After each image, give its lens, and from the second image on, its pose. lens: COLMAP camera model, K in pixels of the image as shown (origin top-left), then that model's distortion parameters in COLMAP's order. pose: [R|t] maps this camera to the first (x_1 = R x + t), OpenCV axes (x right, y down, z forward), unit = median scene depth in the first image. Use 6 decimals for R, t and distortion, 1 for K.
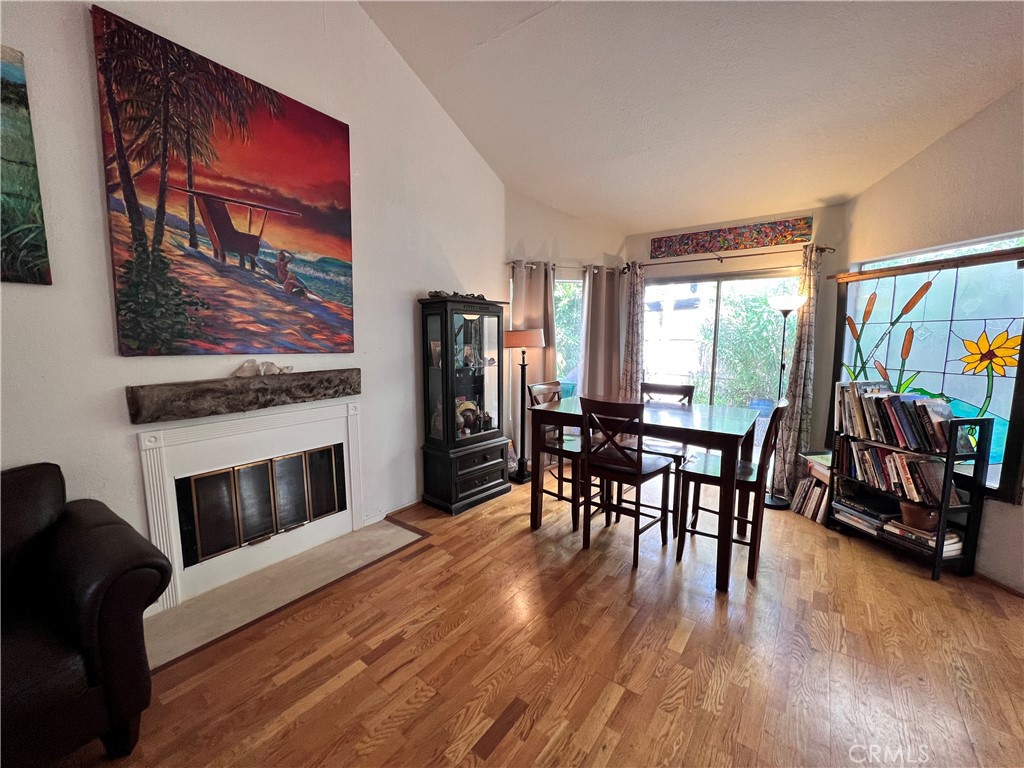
lens RADIAL K [[409.0, 0, 512.6], [0, 409.0, 386.3], [0, 0, 1]] dist [-0.000918, -0.000318]
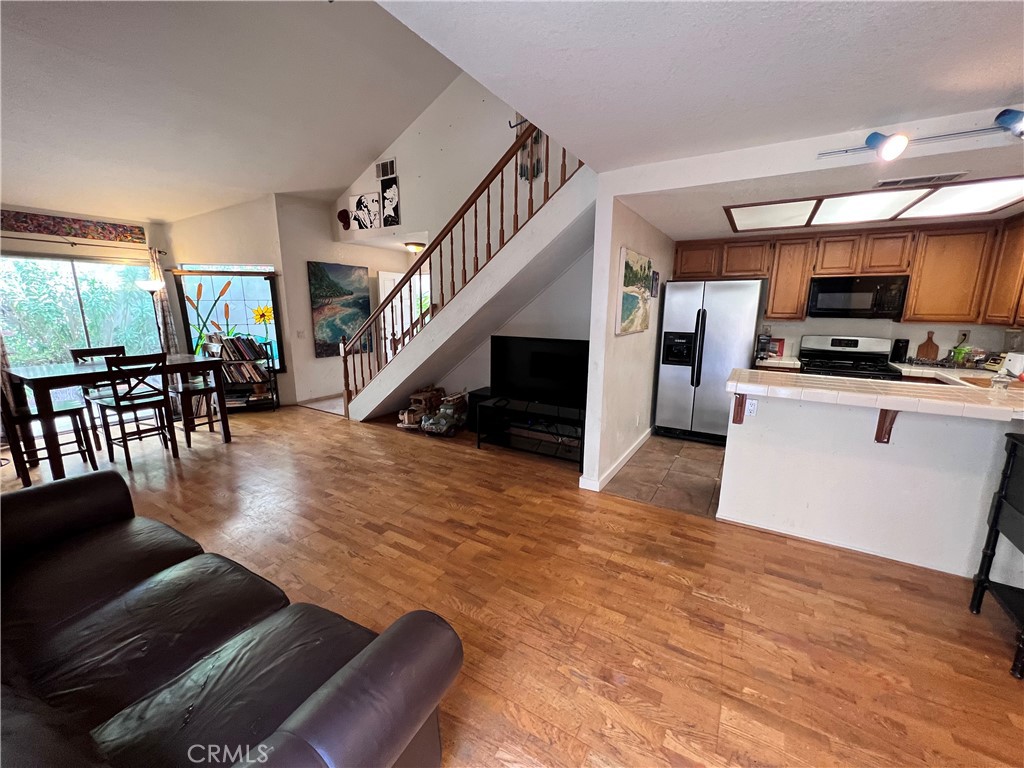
lens RADIAL K [[409.0, 0, 512.6], [0, 409.0, 386.3], [0, 0, 1]] dist [-0.000918, -0.000318]
pose [[-0.101572, -0.201220, 0.974266, -1.201143], [0.118209, 0.969951, 0.212653, -0.008127], [-0.987780, 0.136767, -0.074733, -0.182975]]
